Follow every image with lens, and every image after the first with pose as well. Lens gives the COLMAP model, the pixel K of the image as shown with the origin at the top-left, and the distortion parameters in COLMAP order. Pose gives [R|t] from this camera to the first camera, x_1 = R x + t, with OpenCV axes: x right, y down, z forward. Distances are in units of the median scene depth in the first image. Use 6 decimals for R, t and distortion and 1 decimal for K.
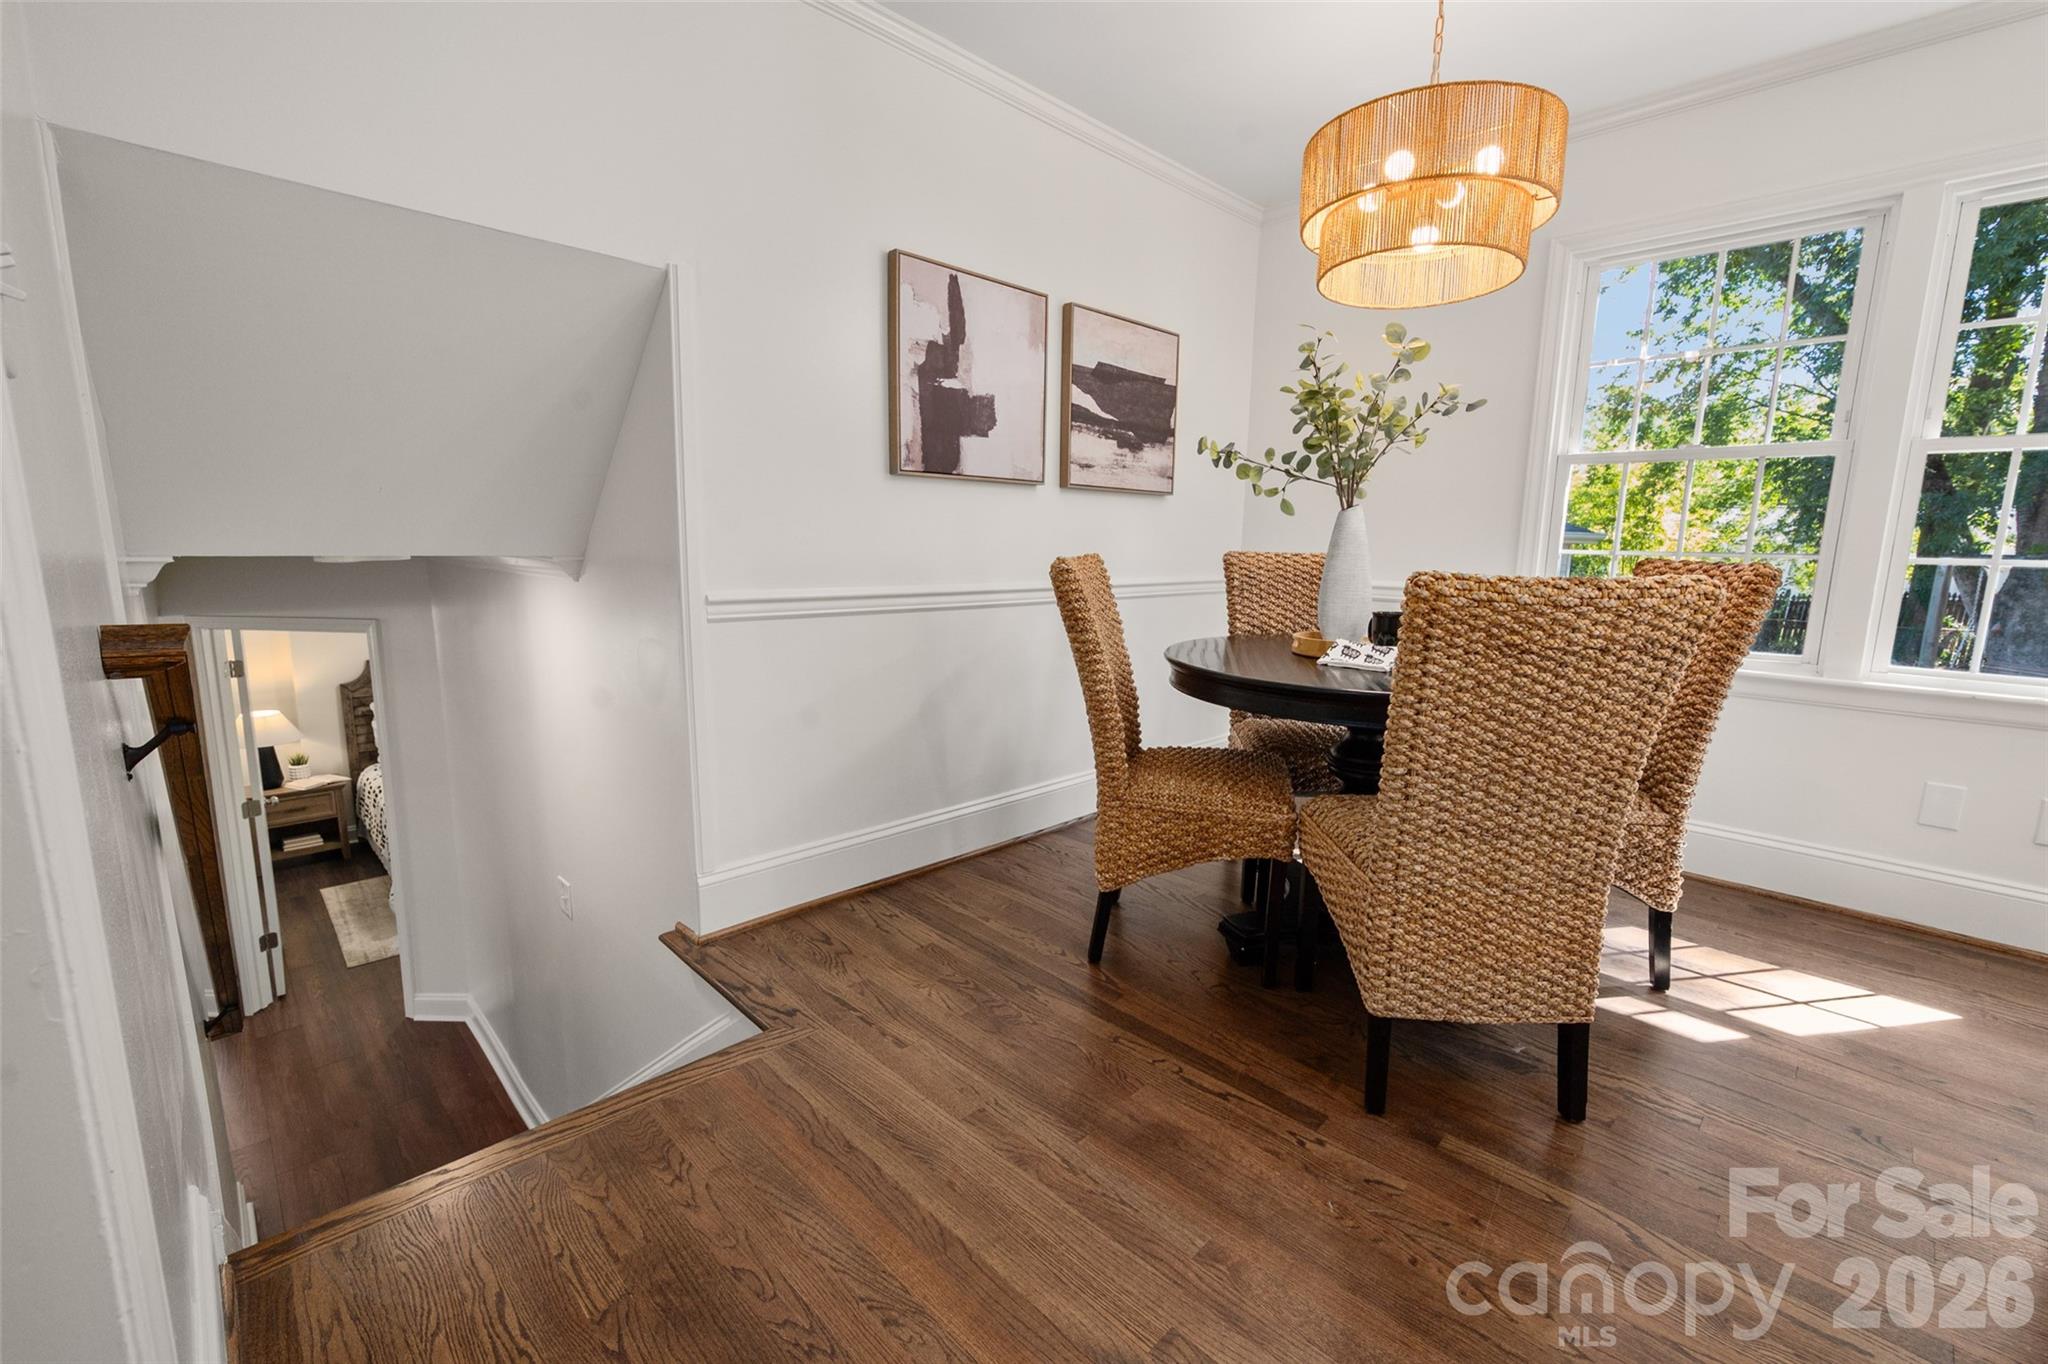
lens RADIAL K [[893.3, 0, 1023.7], [0, 893.3, 686.0], [0, 0, 1]] dist [-0.003883, -0.000195]
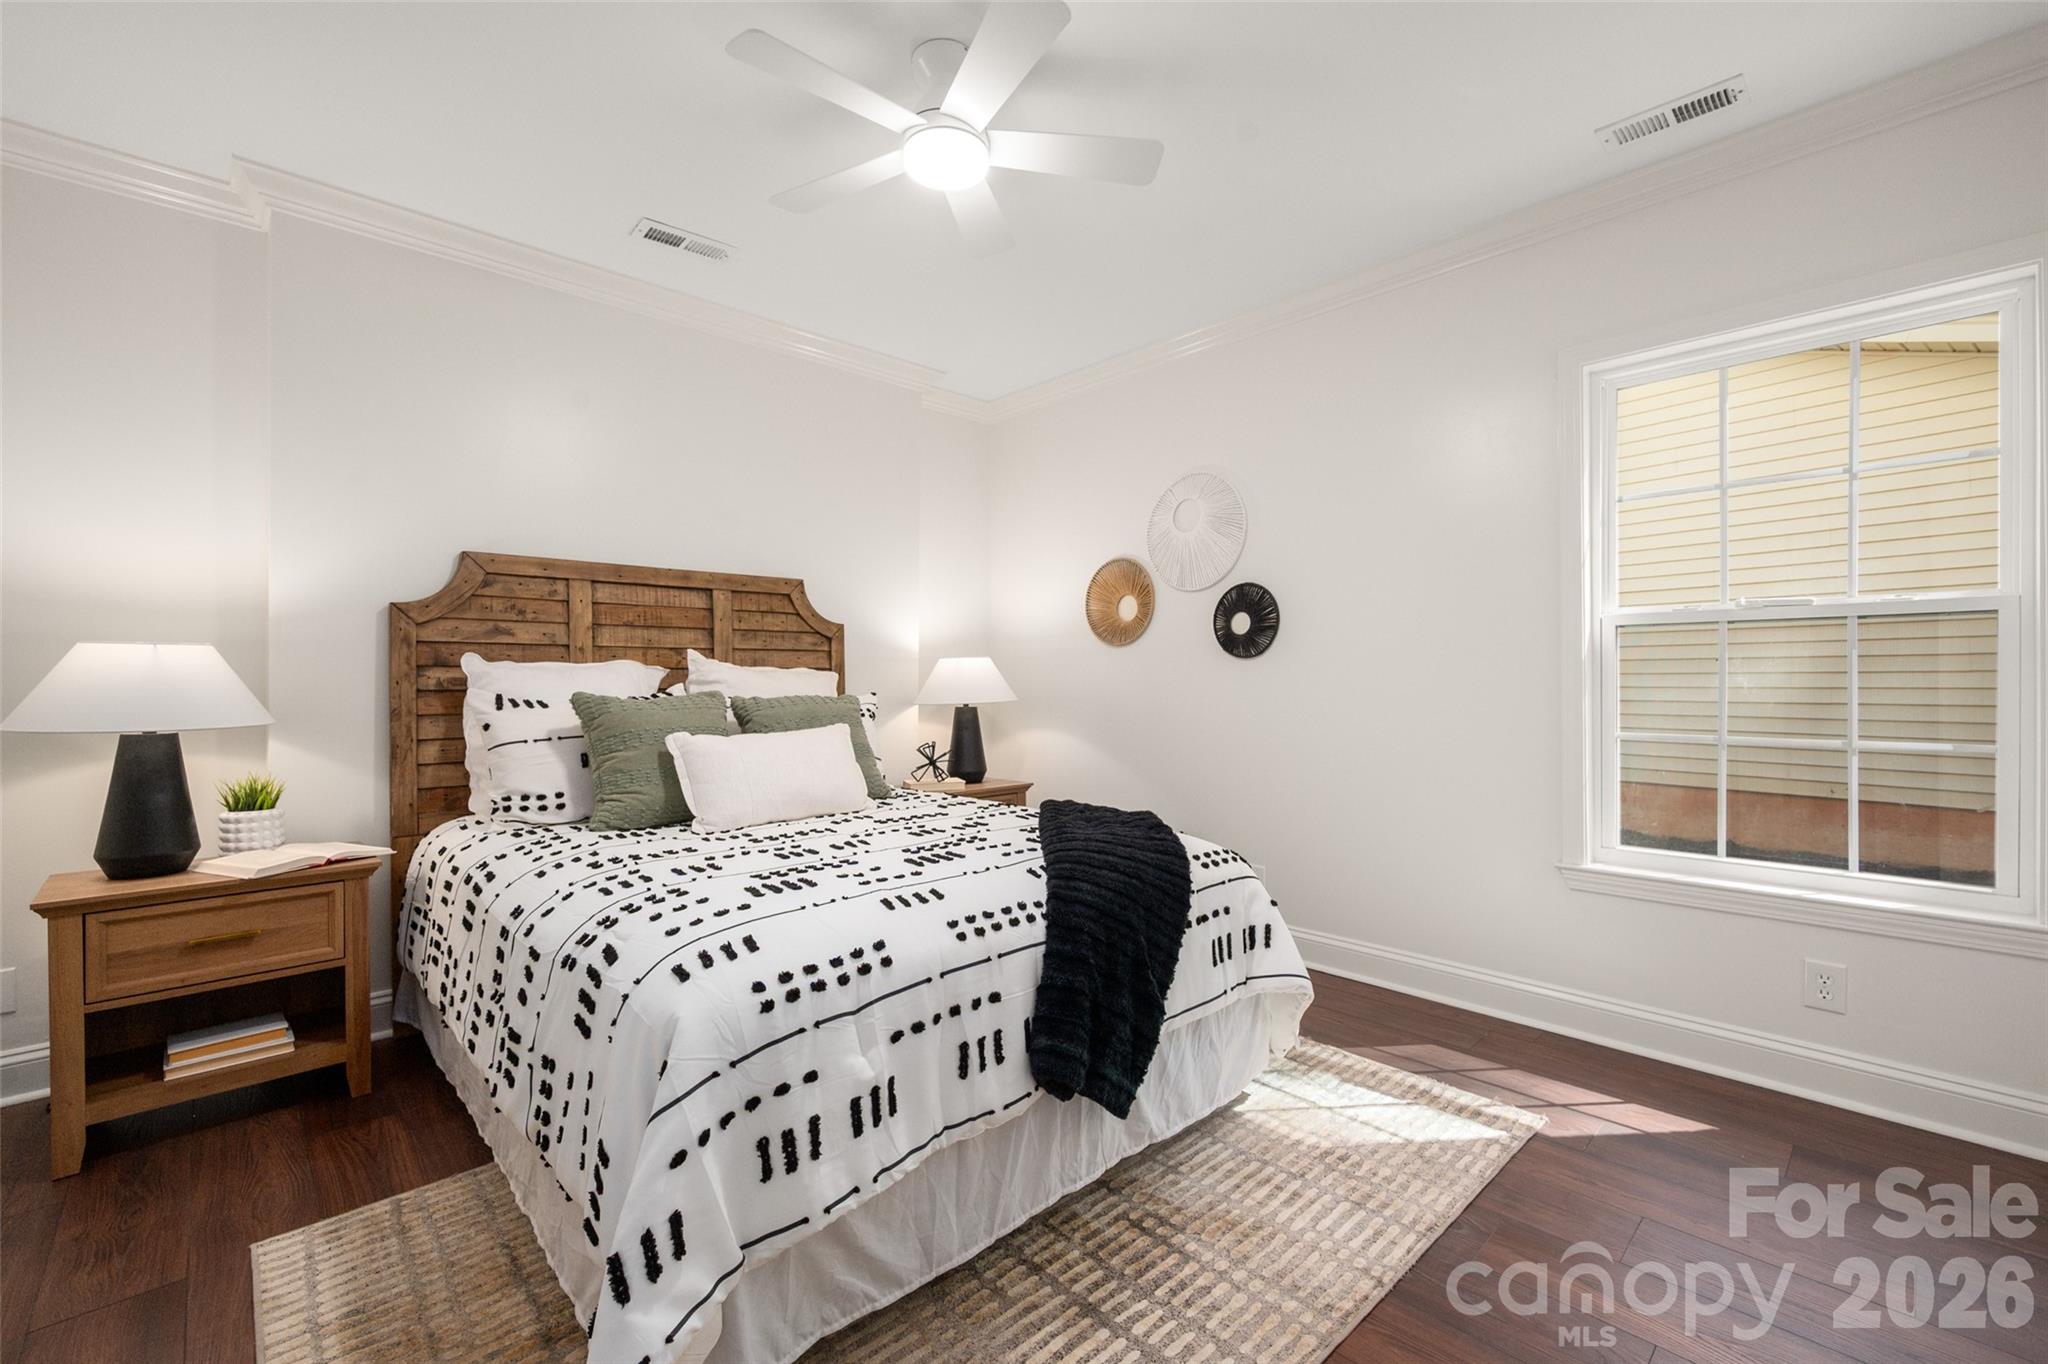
lens RADIAL K [[893.3, 0, 1018.8], [0, 893.3, 678.7], [0, 0, 1]] dist [-0.003883, -0.000195]
pose [[0.999605, -0.019105, -0.020621, -0.507437], [0.015342, 0.985449, -0.169280, 0.101447], [0.023555, 0.168896, 0.985352, 0.657274]]
